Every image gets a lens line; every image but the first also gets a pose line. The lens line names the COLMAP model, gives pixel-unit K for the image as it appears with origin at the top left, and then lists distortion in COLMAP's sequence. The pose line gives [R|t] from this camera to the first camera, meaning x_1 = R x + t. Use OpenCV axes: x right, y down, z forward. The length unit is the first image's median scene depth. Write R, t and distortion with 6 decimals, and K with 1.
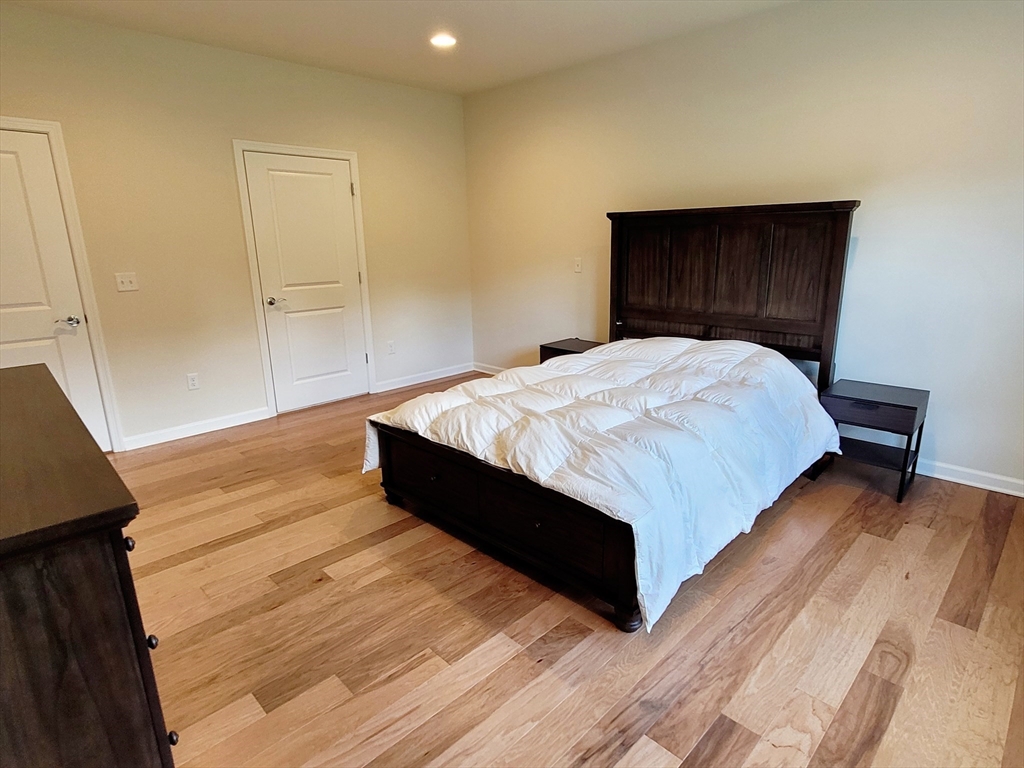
lens RADIAL K [[555.6, 0, 522.9], [0, 555.6, 382.6], [0, 0, 1]] dist [0.001631, -0.002382]
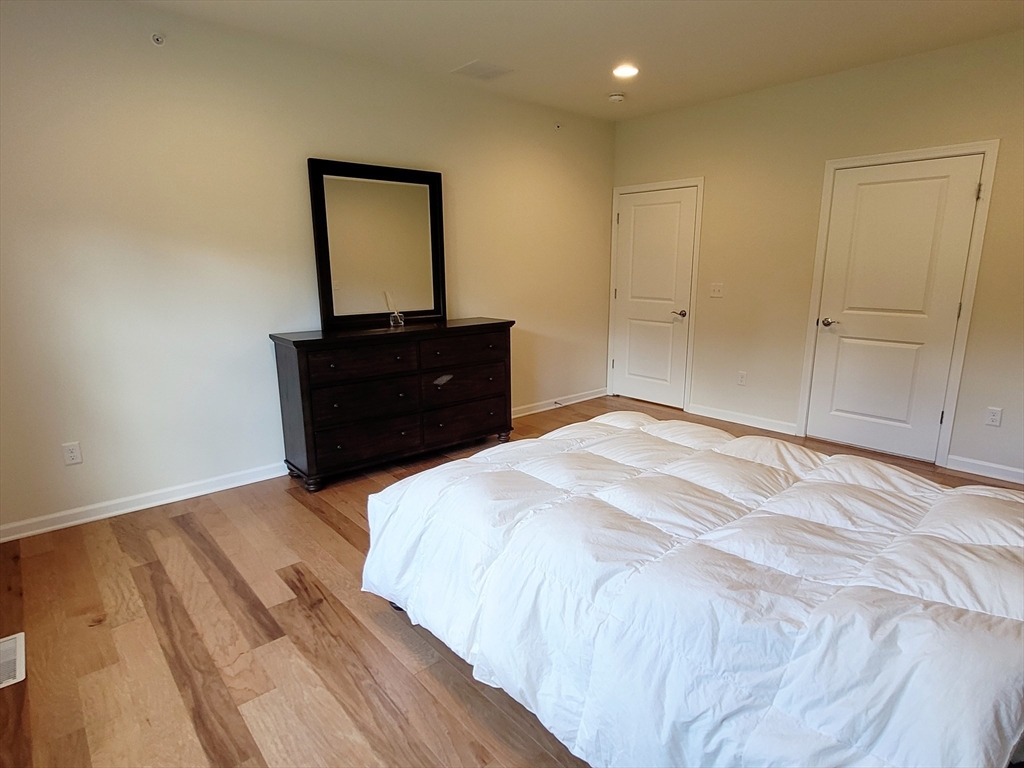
lens RADIAL K [[555.6, 0, 522.9], [0, 555.6, 382.6], [0, 0, 1]] dist [0.001631, -0.002382]
pose [[-0.046794, 0.226340, -0.972924, 1.126482], [-0.247549, 0.940980, 0.230815, -0.295437], [0.967745, 0.251647, 0.011998, 1.066669]]
